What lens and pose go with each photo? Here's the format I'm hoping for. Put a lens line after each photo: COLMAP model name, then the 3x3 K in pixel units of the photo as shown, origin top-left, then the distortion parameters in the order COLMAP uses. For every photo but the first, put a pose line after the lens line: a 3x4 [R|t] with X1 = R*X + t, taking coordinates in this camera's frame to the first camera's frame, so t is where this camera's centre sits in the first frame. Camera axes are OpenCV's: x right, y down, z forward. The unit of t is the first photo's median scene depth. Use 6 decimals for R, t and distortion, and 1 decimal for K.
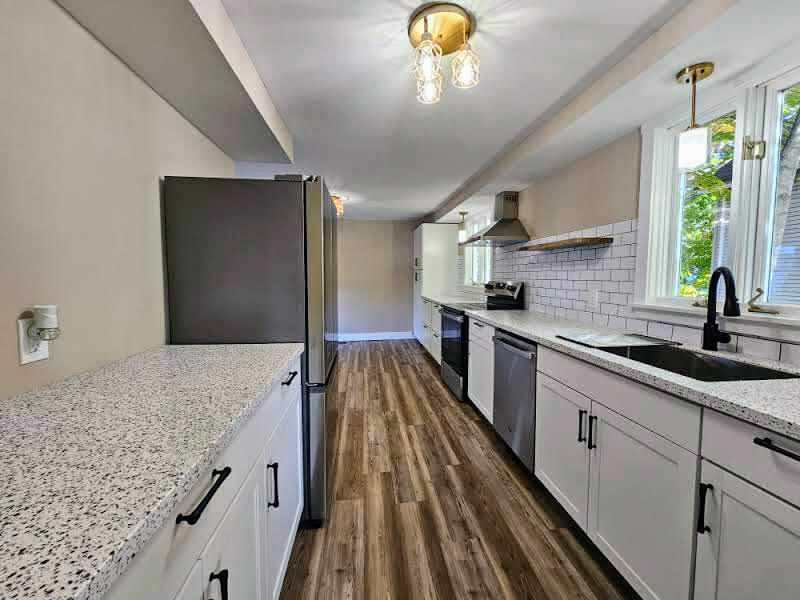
lens RADIAL K [[324.3, 0, 400.3], [0, 324.3, 297.4], [0, 0, 1]] dist [-0.000639, 0.000083]
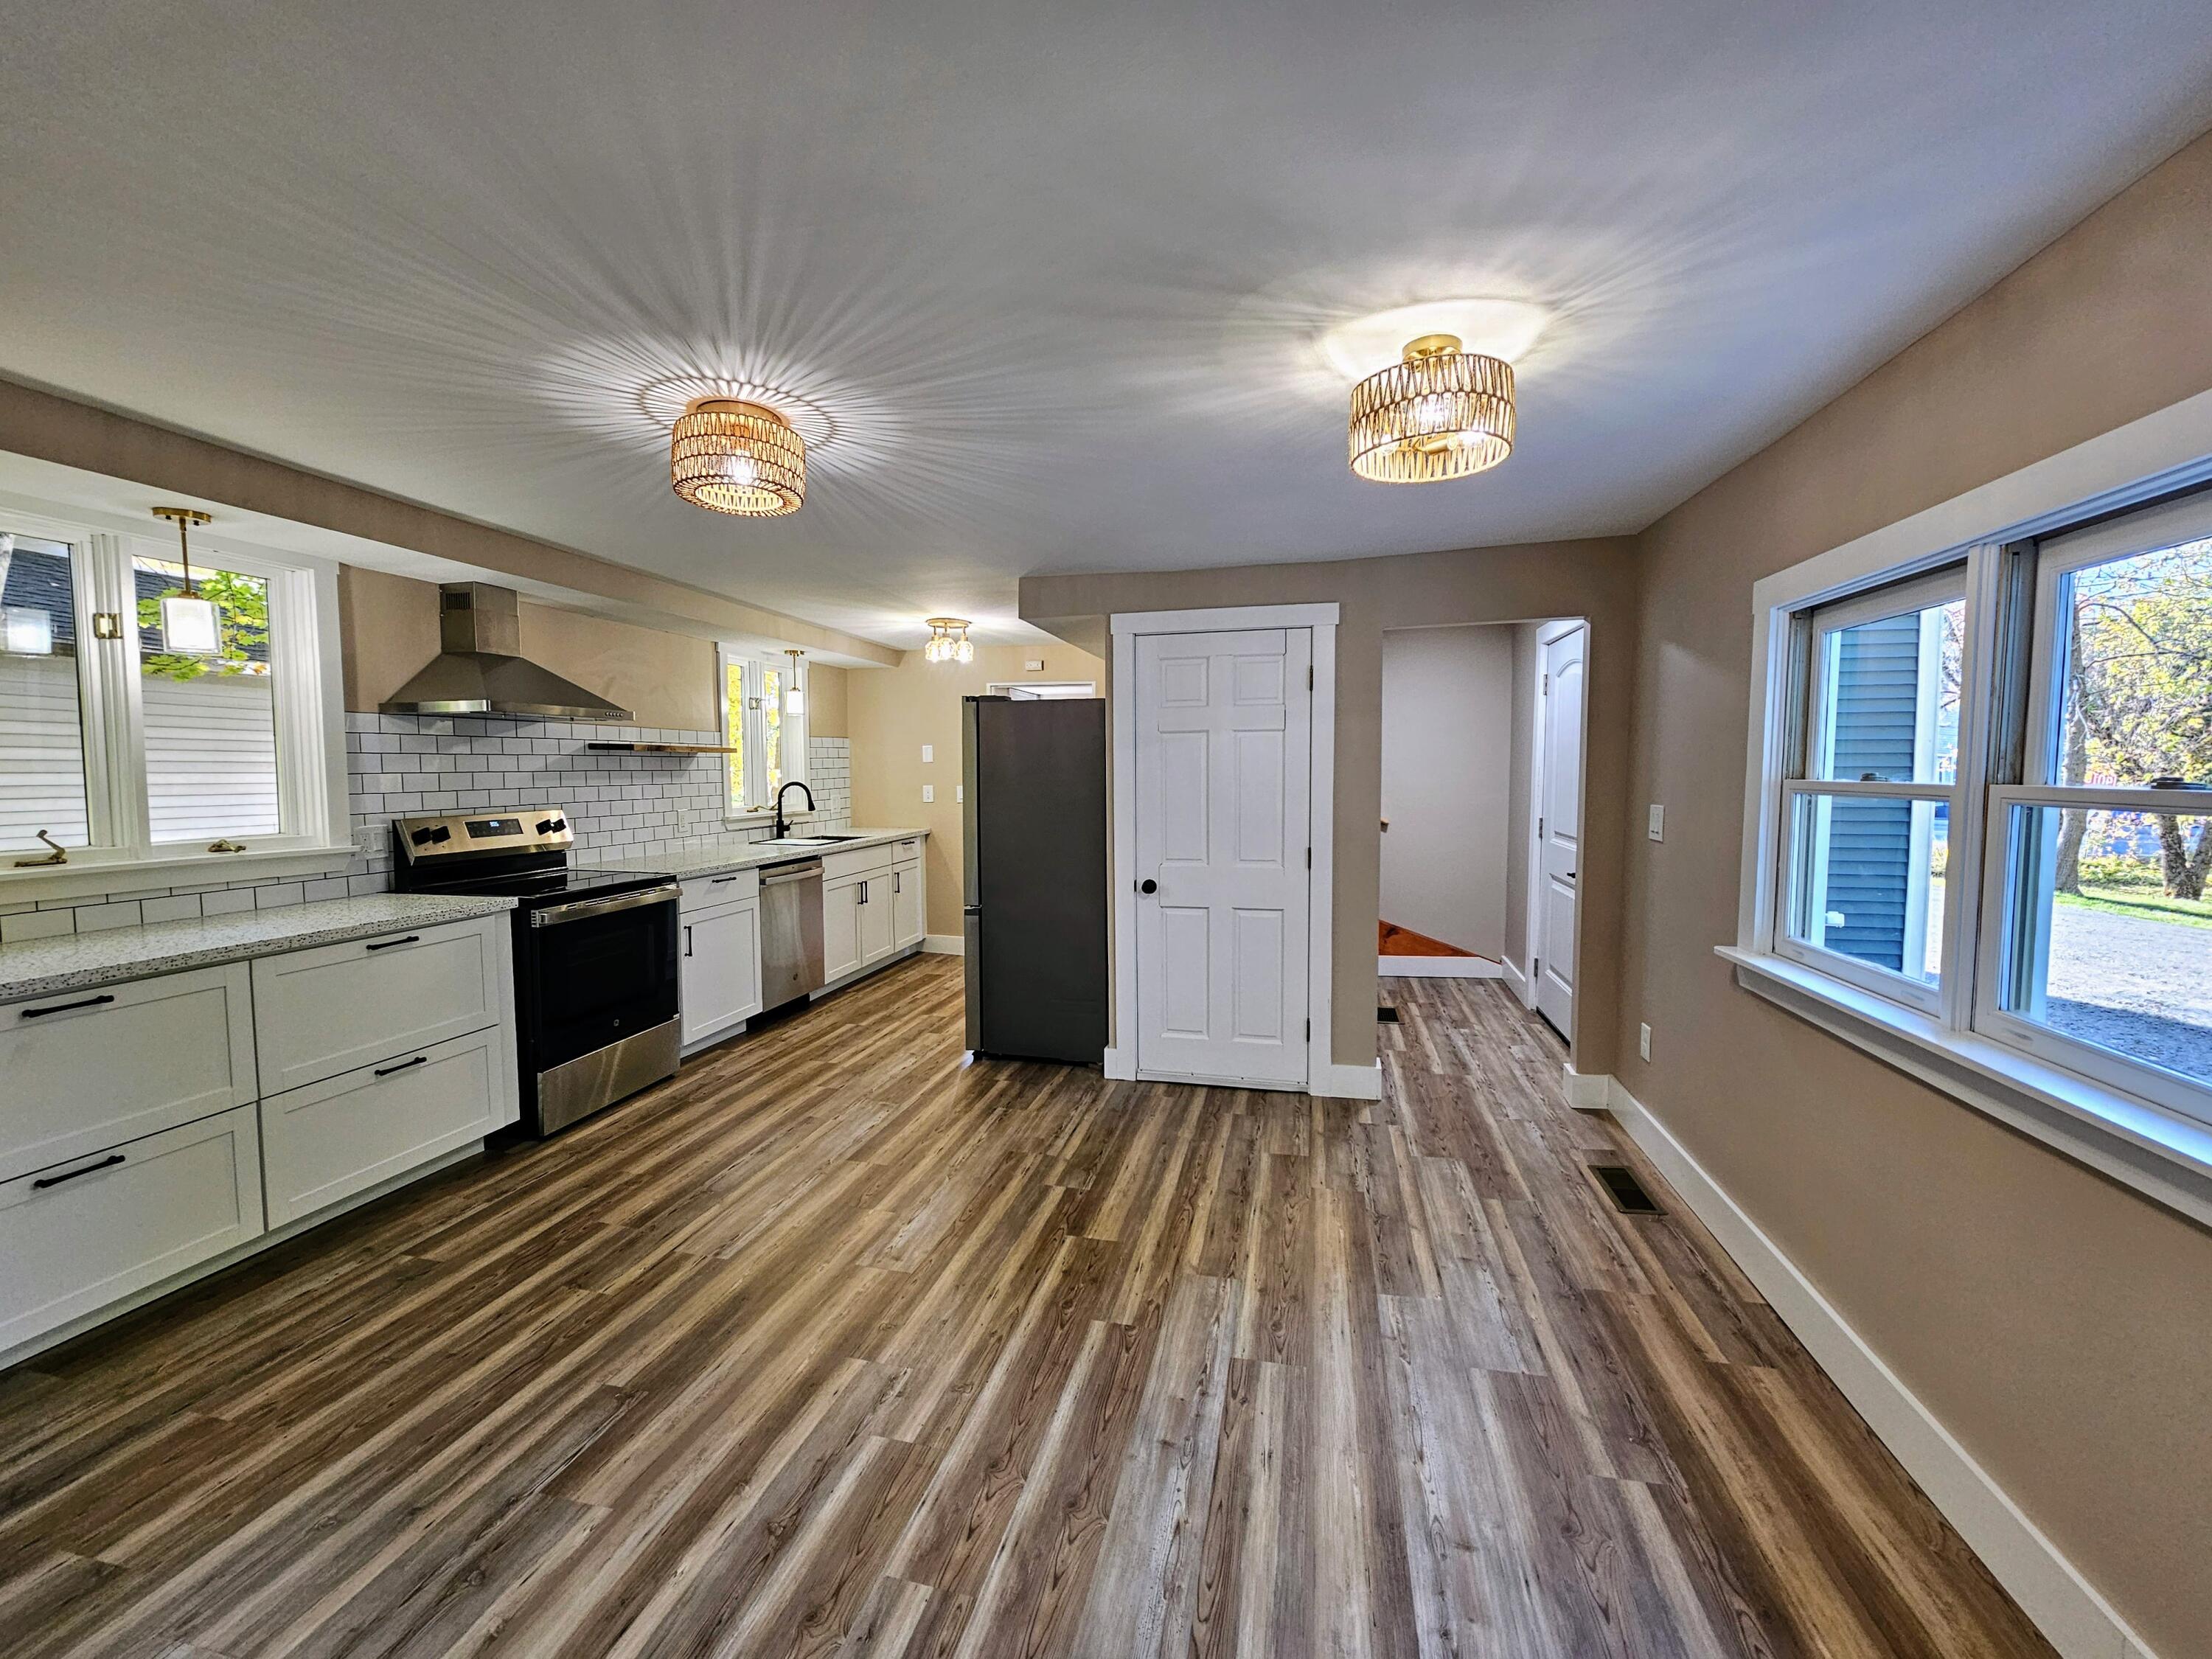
lens RADIAL K [[896.7, 0, 1106.9], [0, 896.7, 822.3], [0, 0, 1]] dist [-0.000639, 0.000083]
pose [[-0.943395, -0.025131, 0.330719, -1.025317], [0.017250, 0.992058, 0.124593, -0.227234], [-0.331224, 0.123245, -0.935469, 2.498930]]
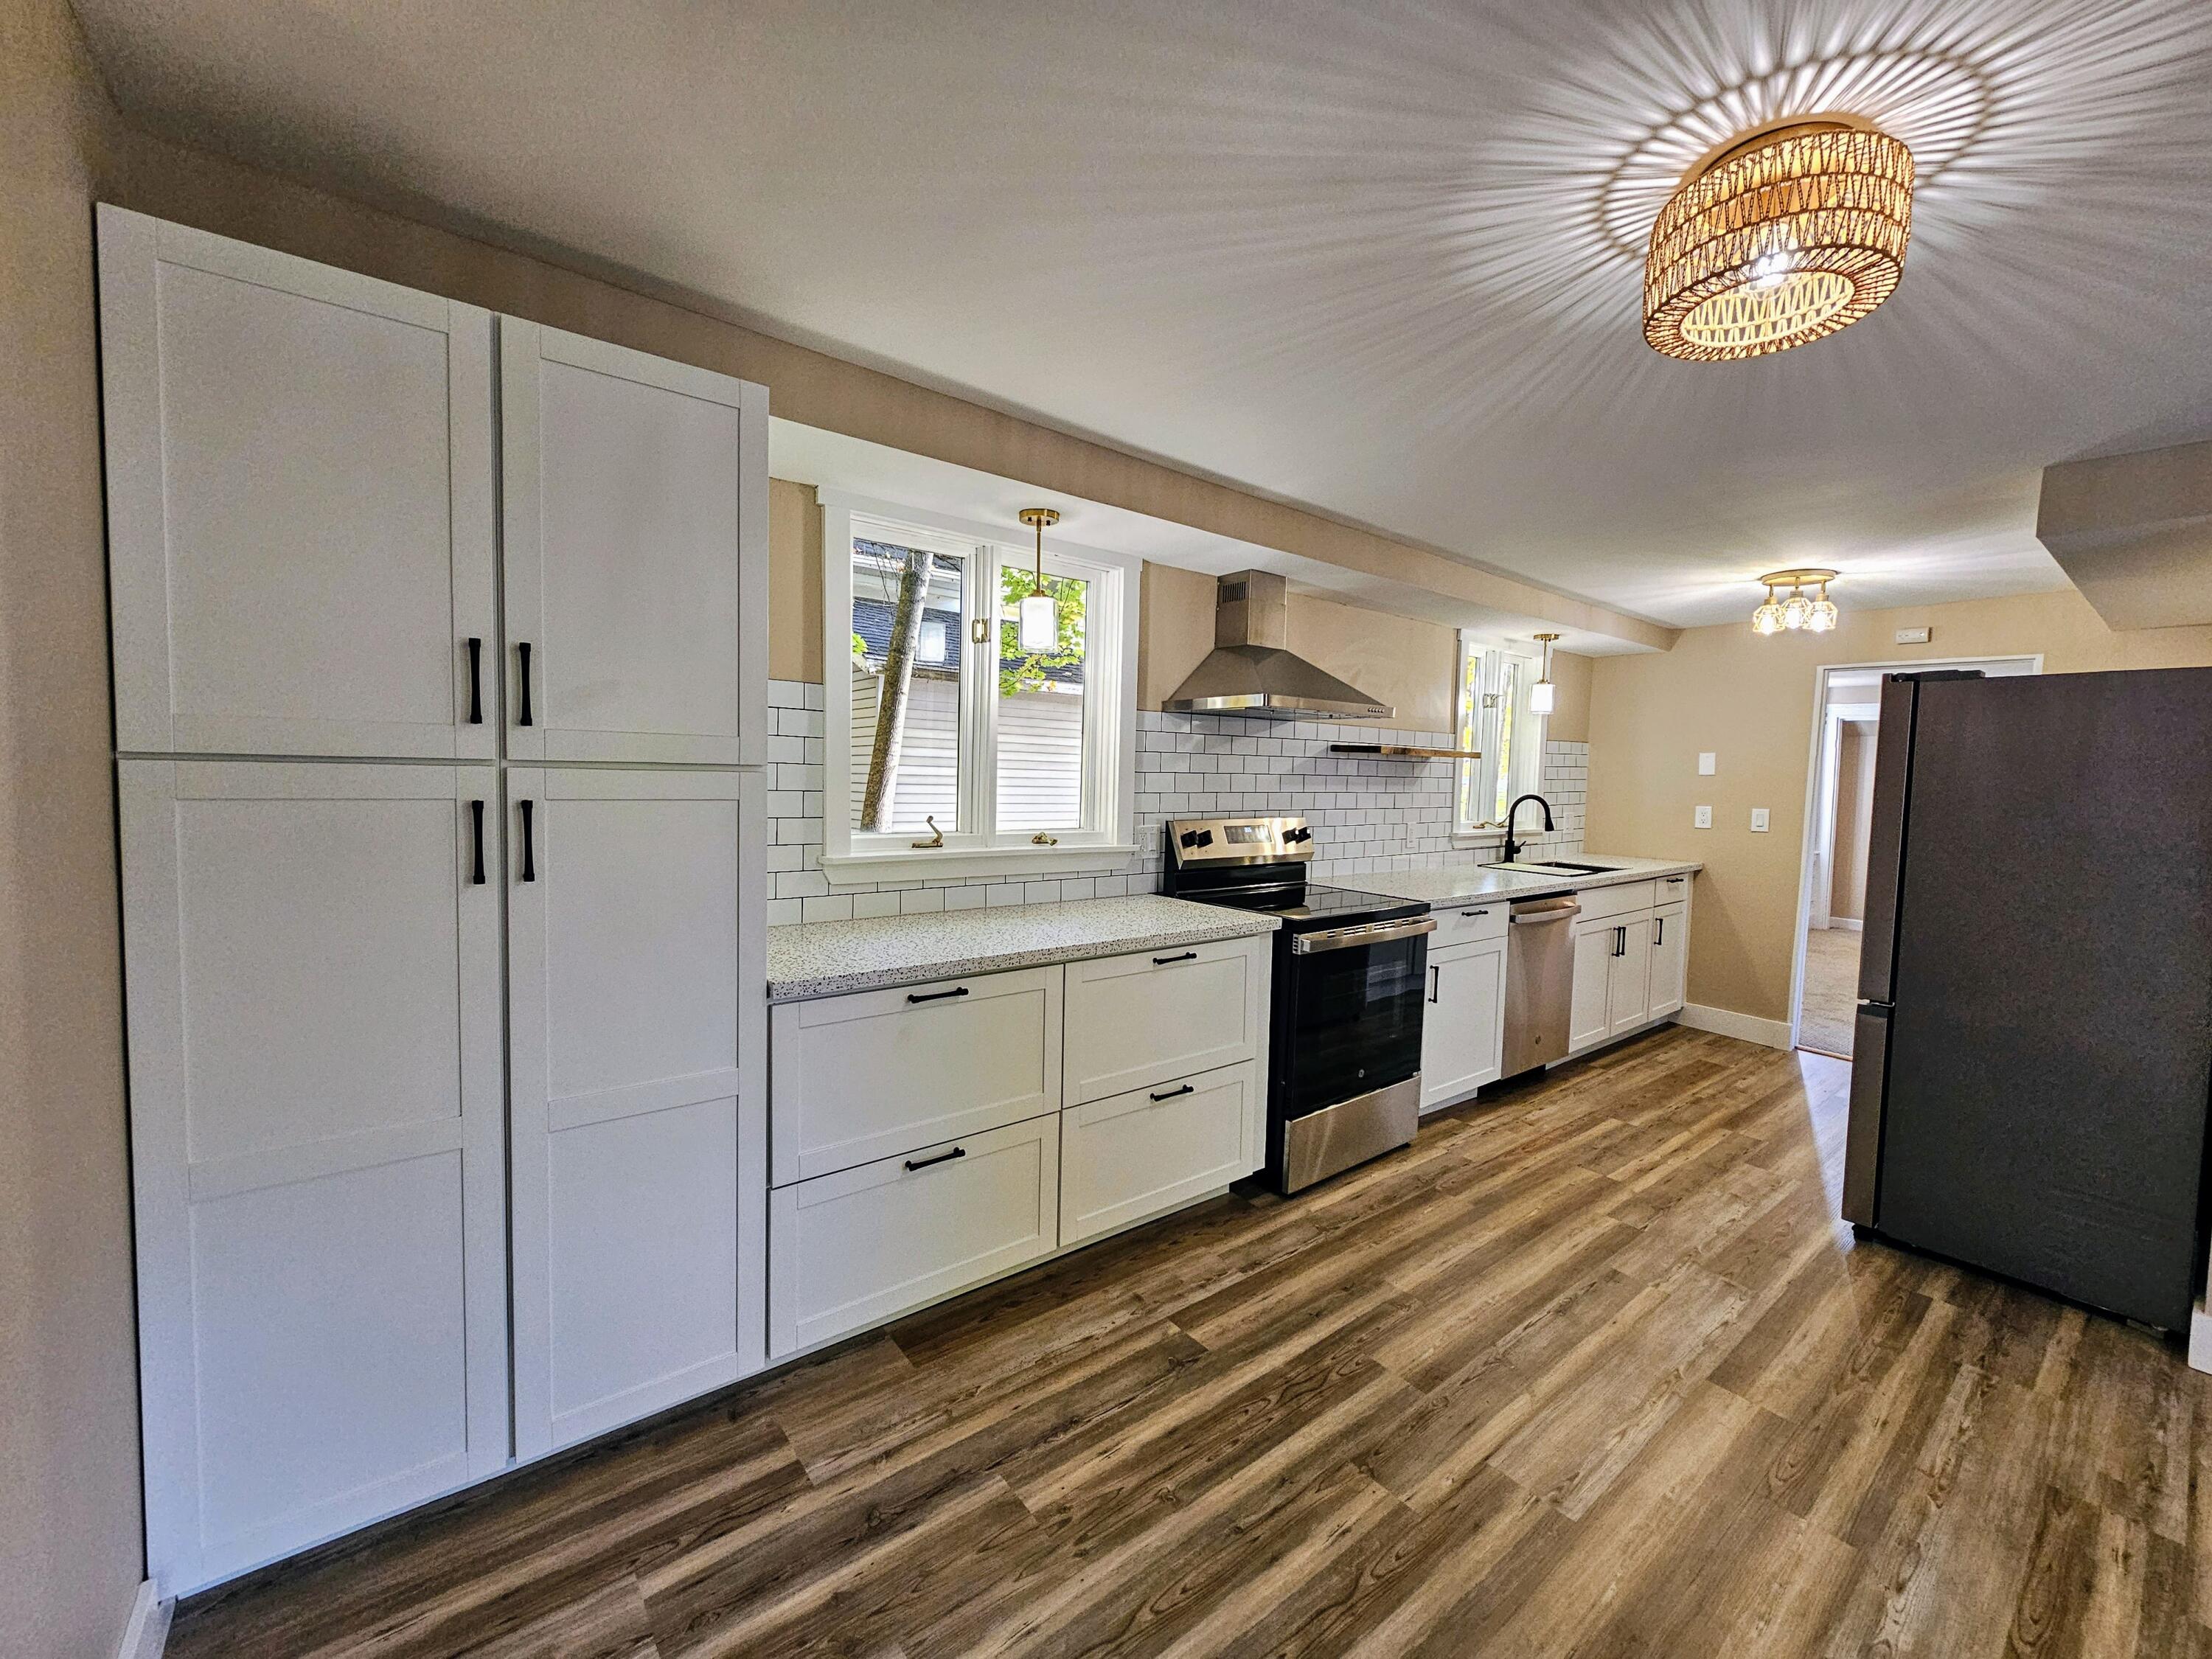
lens RADIAL K [[896.7, 0, 1106.9], [0, 896.7, 822.3], [0, 0, 1]] dist [-0.000639, 0.000083]
pose [[-0.529363, -0.069759, 0.845522, -0.626376], [0.027210, 0.994705, 0.099103, -0.211544], [-0.847959, 0.075468, -0.524662, 2.354640]]
